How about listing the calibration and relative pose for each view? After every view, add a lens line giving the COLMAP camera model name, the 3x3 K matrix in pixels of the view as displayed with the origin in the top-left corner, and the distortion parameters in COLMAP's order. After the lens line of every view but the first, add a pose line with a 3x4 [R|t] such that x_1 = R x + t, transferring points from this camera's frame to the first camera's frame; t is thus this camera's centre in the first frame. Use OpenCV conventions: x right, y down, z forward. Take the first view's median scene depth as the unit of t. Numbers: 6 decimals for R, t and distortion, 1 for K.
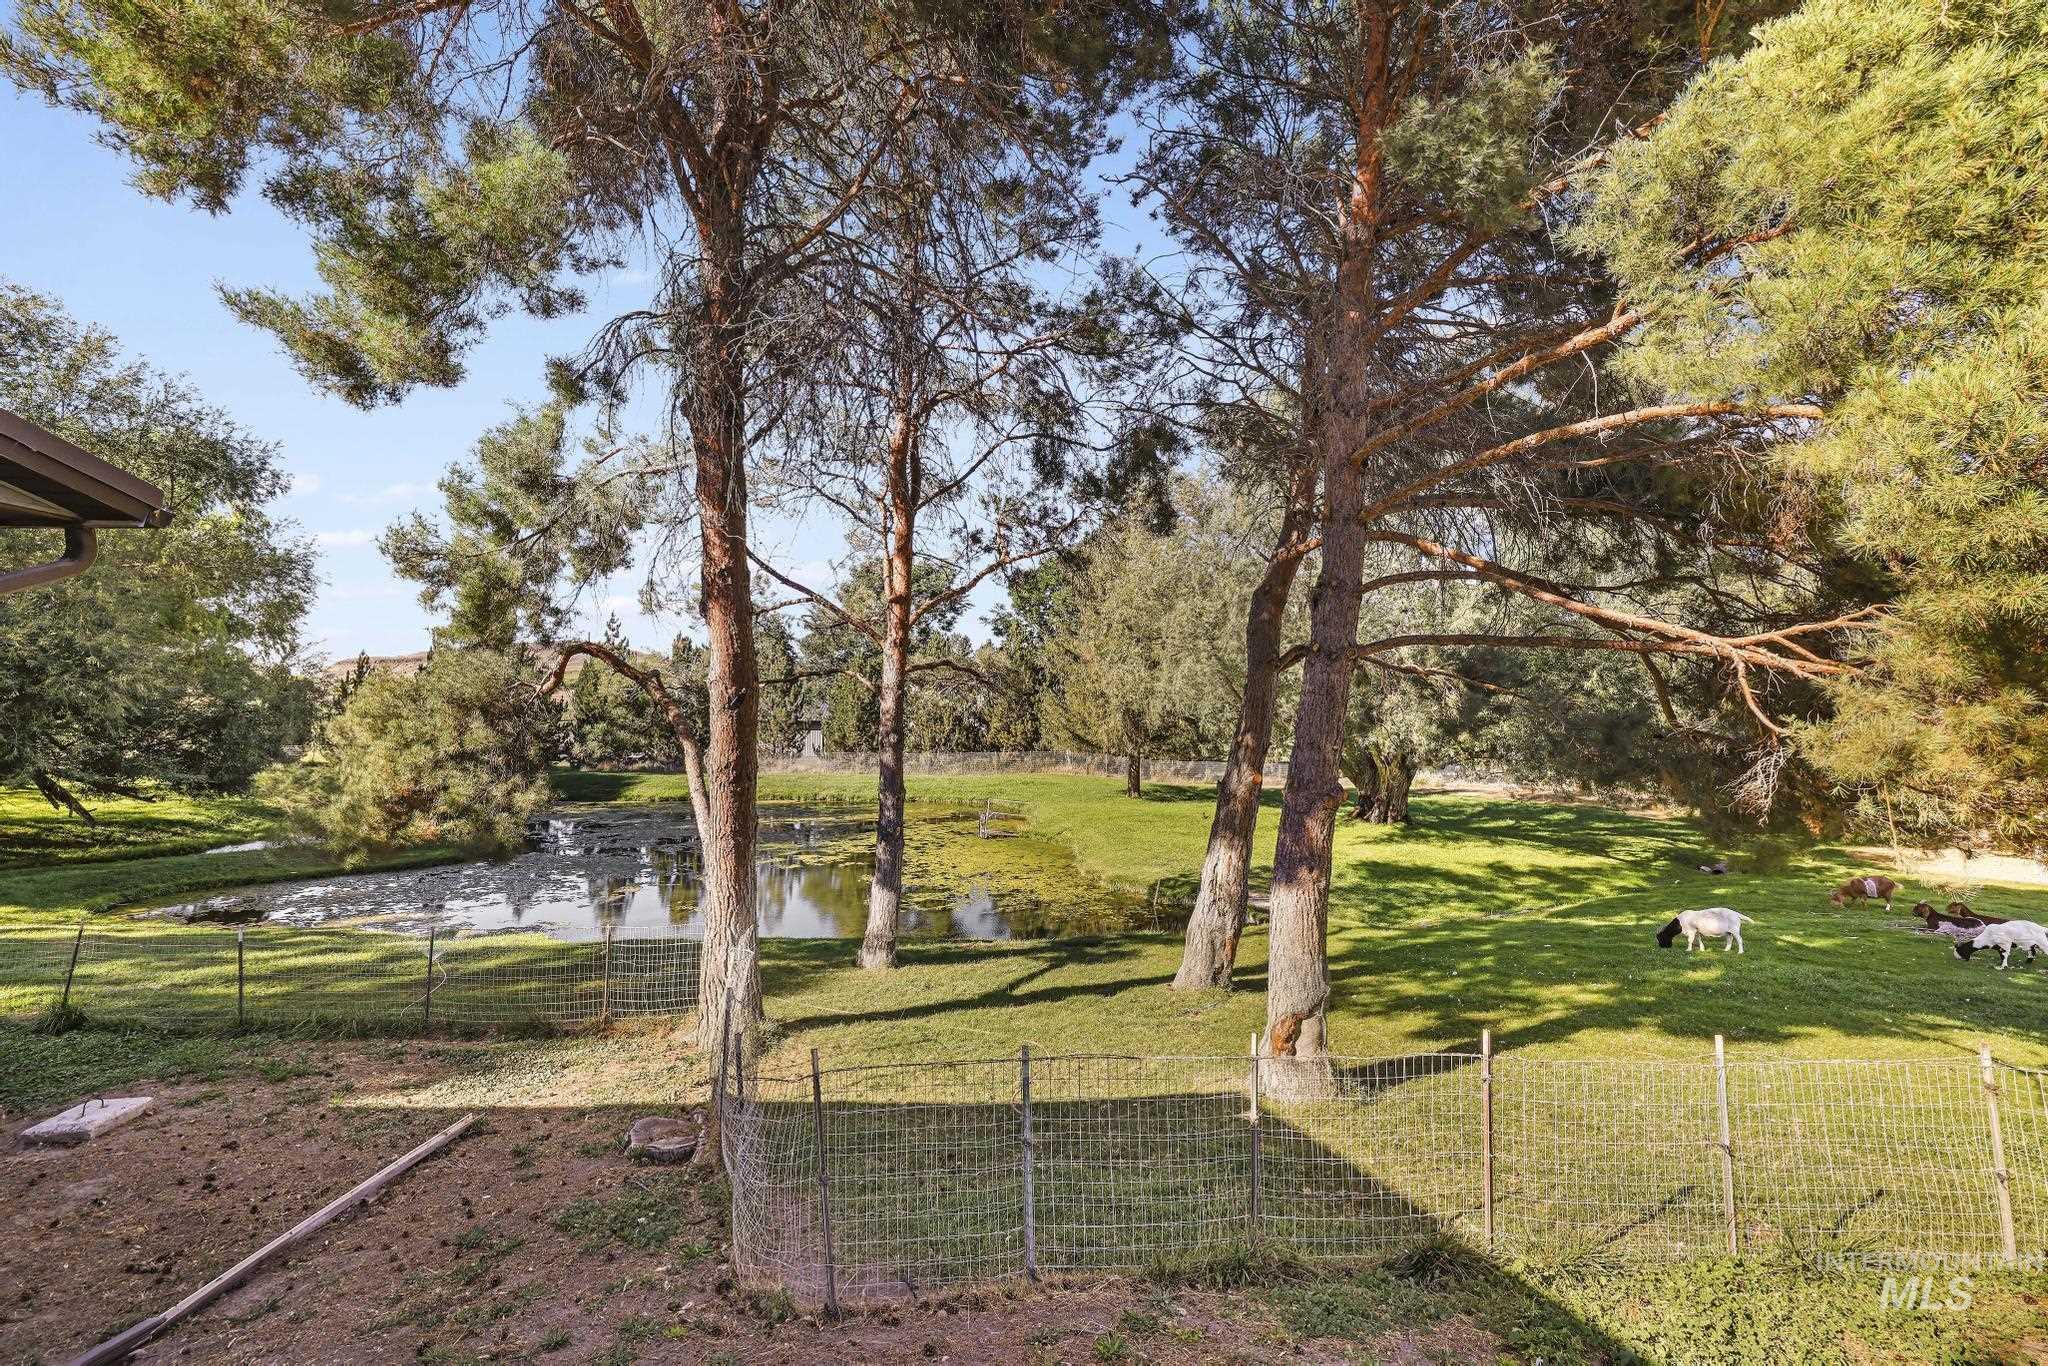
lens RADIAL K [[902.2, 0, 984.7], [0, 902.2, 657.5], [0, 0, 1]] dist [-0.050941, 0.017699]
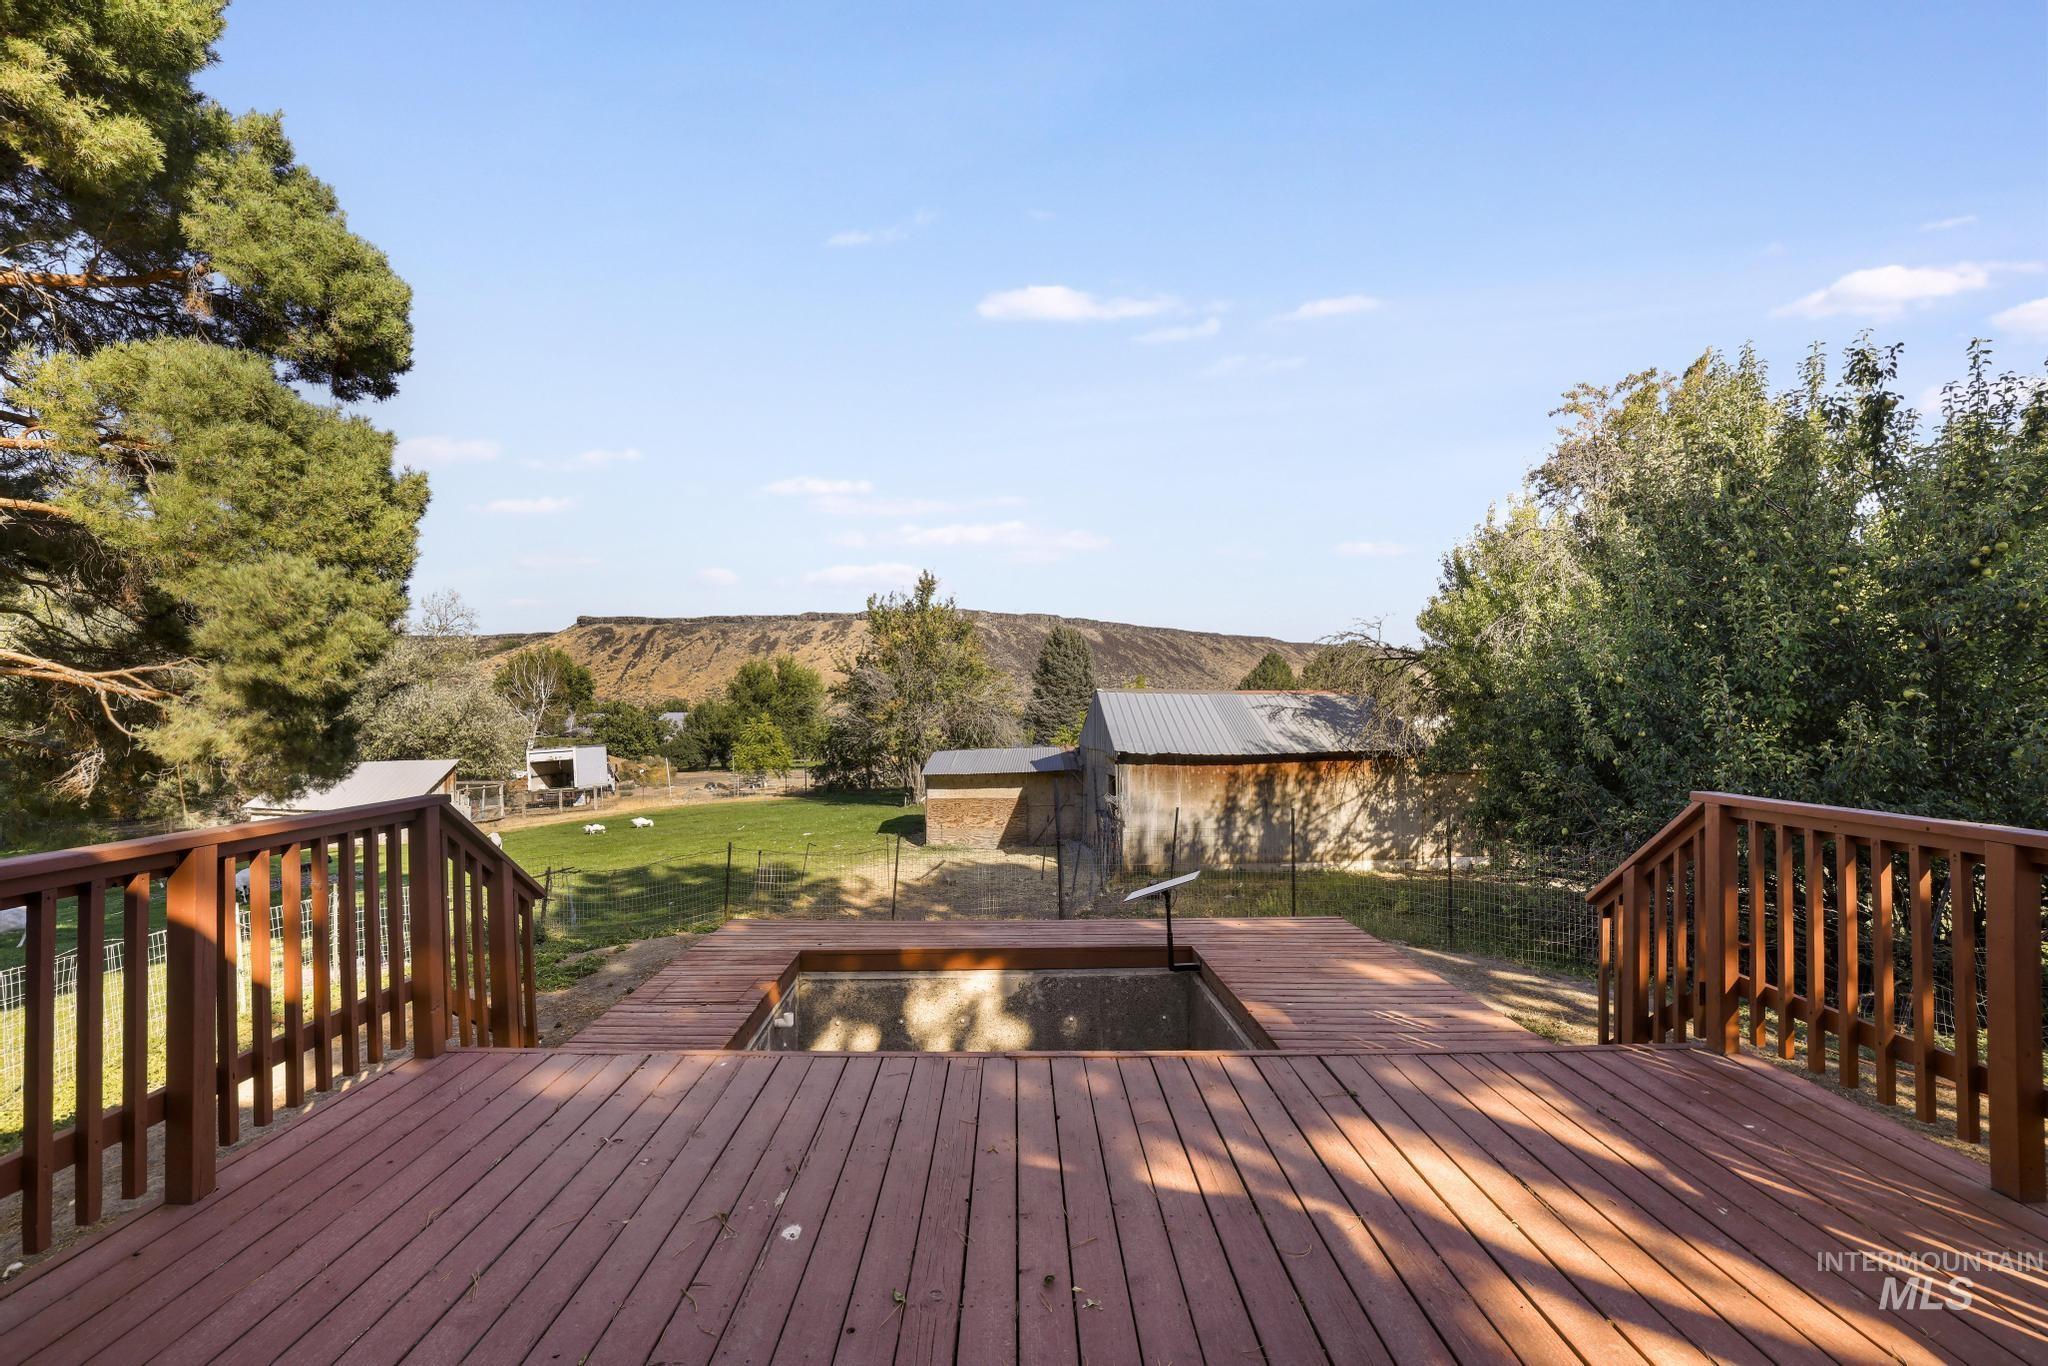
lens RADIAL K [[901.0, 0, 1026.6], [0, 901.0, 700.7], [0, 0, 1]] dist [-0.043738, 0.018487]
pose [[-0.021477, 0.006352, 0.999749, -0.772424], [-0.049312, 0.998756, -0.007405, -0.049881], [-0.998552, -0.049459, -0.021137, -0.630949]]
